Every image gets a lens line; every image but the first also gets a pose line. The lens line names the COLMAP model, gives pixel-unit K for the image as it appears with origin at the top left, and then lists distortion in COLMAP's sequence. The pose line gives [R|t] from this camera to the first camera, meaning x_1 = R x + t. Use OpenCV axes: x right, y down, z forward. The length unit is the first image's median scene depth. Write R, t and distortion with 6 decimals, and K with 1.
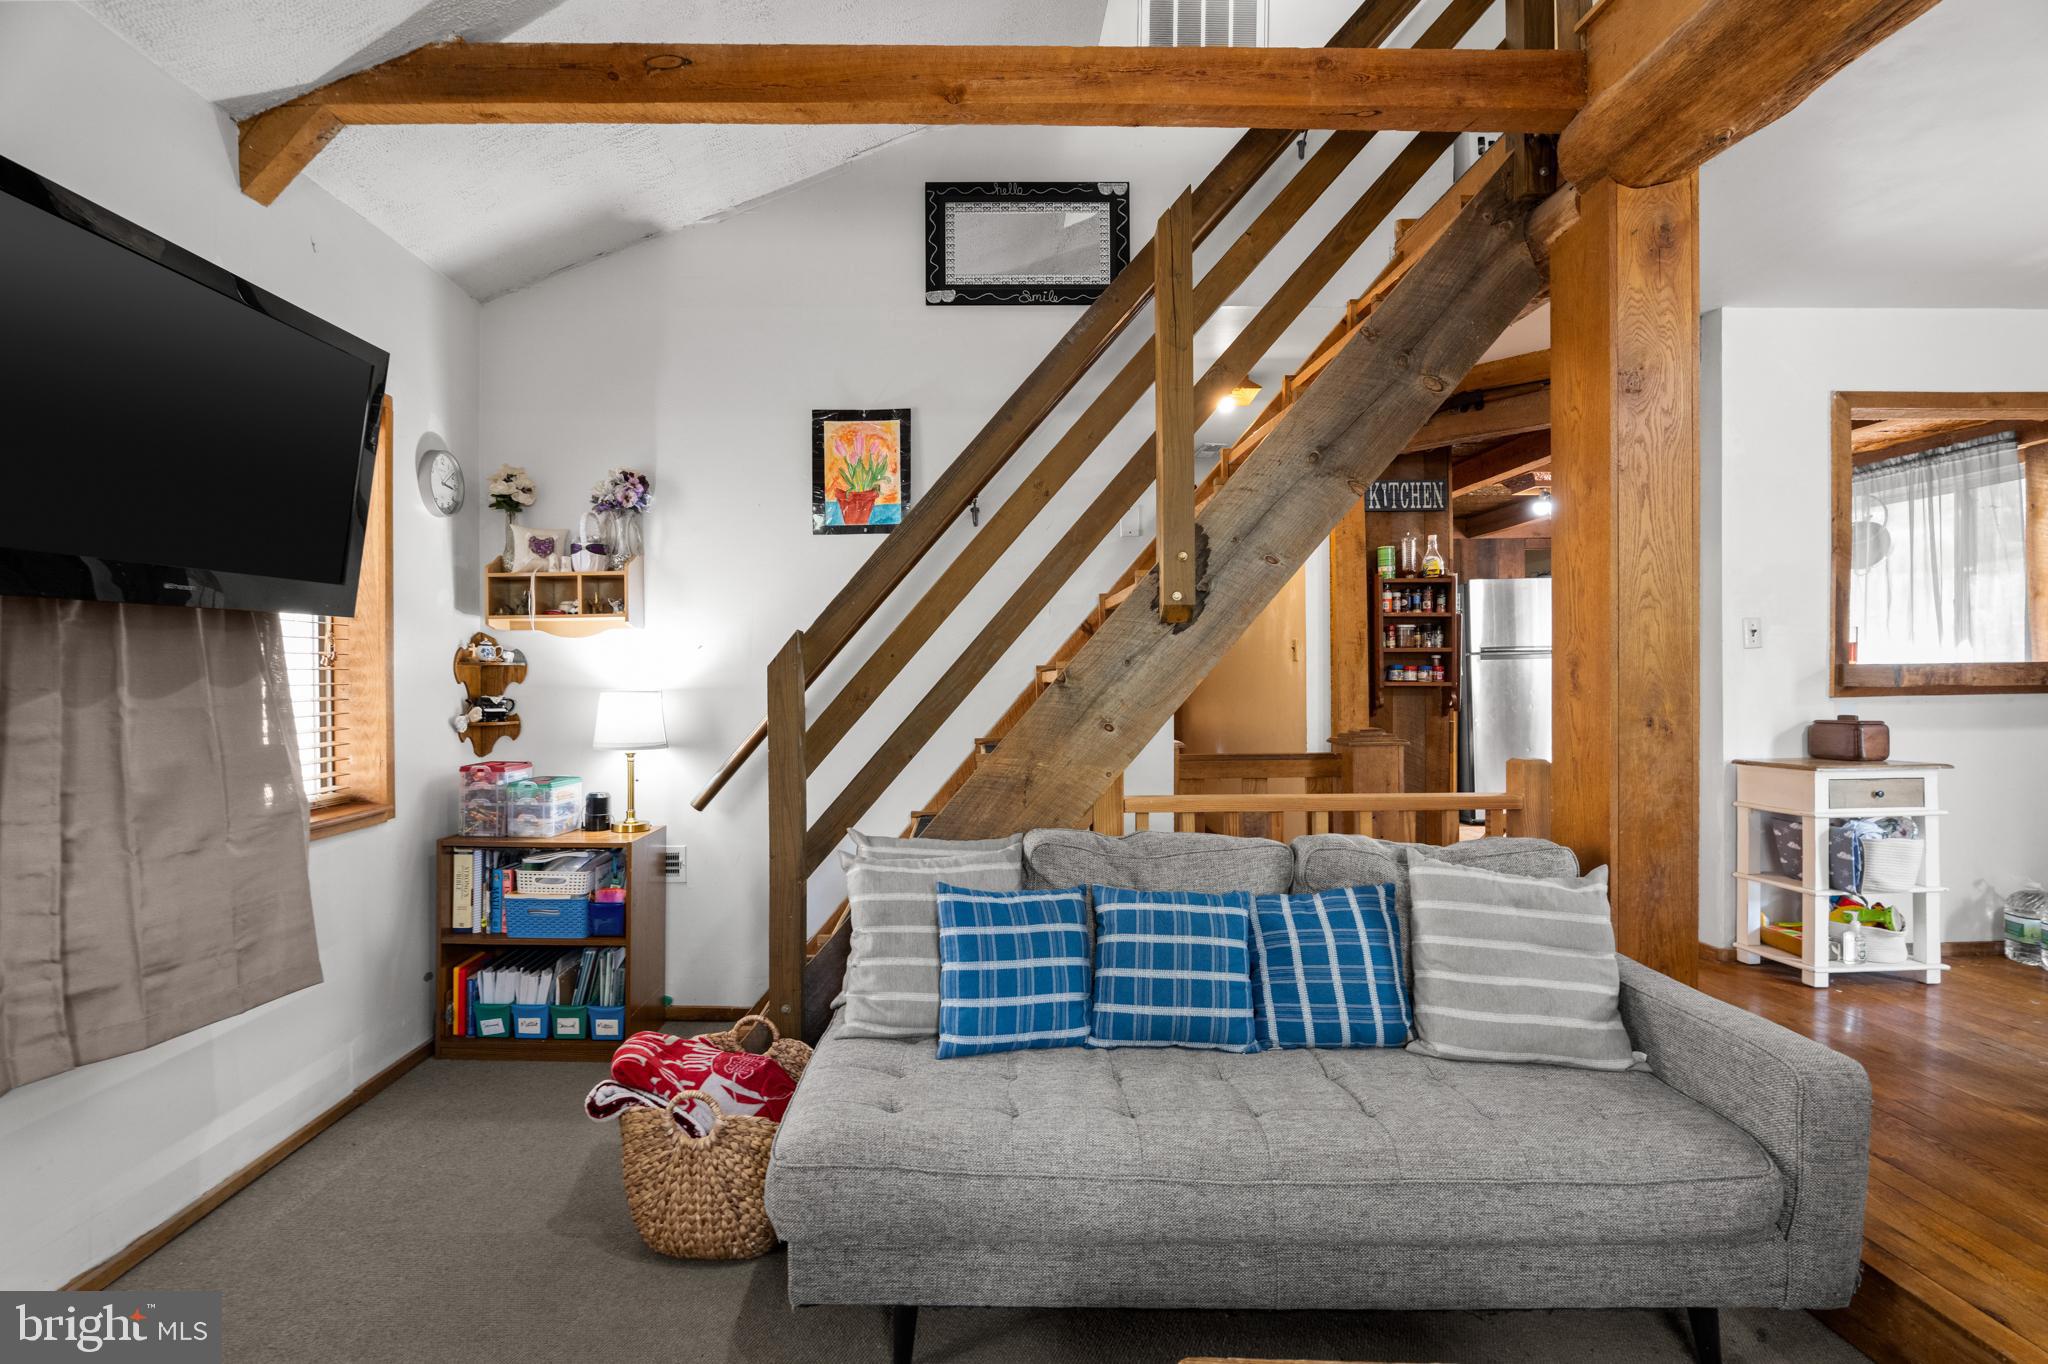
lens RADIAL K [[955.8, 0, 993.4], [0, 955.8, 671.3], [0, 0, 1]] dist [-0.015713, 0.000060]
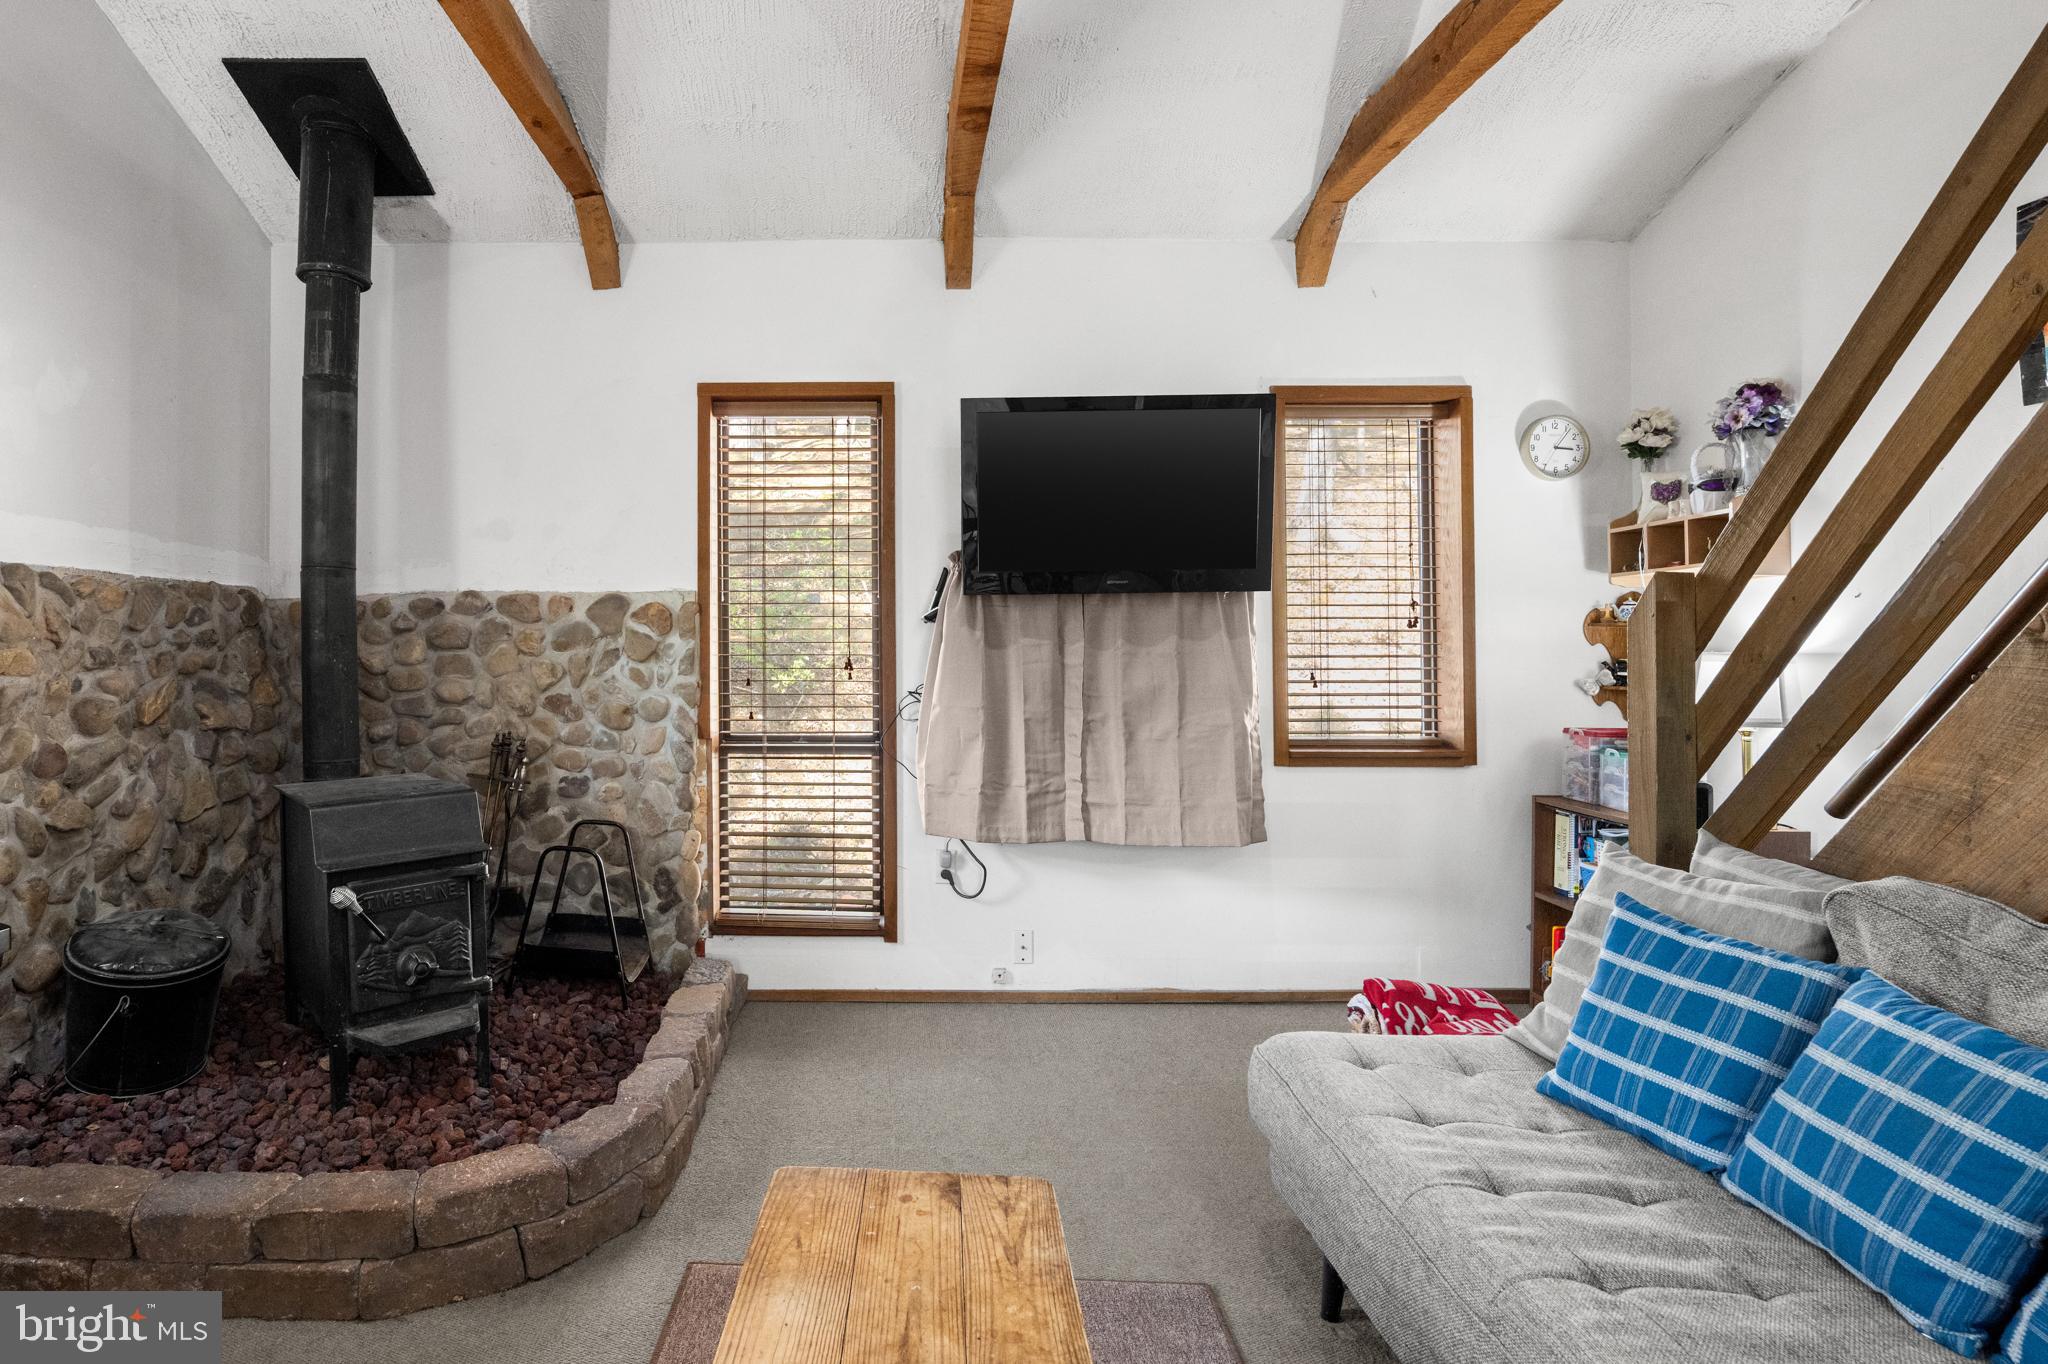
lens RADIAL K [[1040.5, 0, 846.5], [0, 1040.5, 649.5], [0, 0, 1]] dist [-0.030554, 0.013295]
pose [[-0.028576, 0.000150, -0.999592, 0.538363], [-0.000099, 1.000000, 0.000153, 0.017507], [0.999592, 0.000103, -0.028576, 0.276559]]
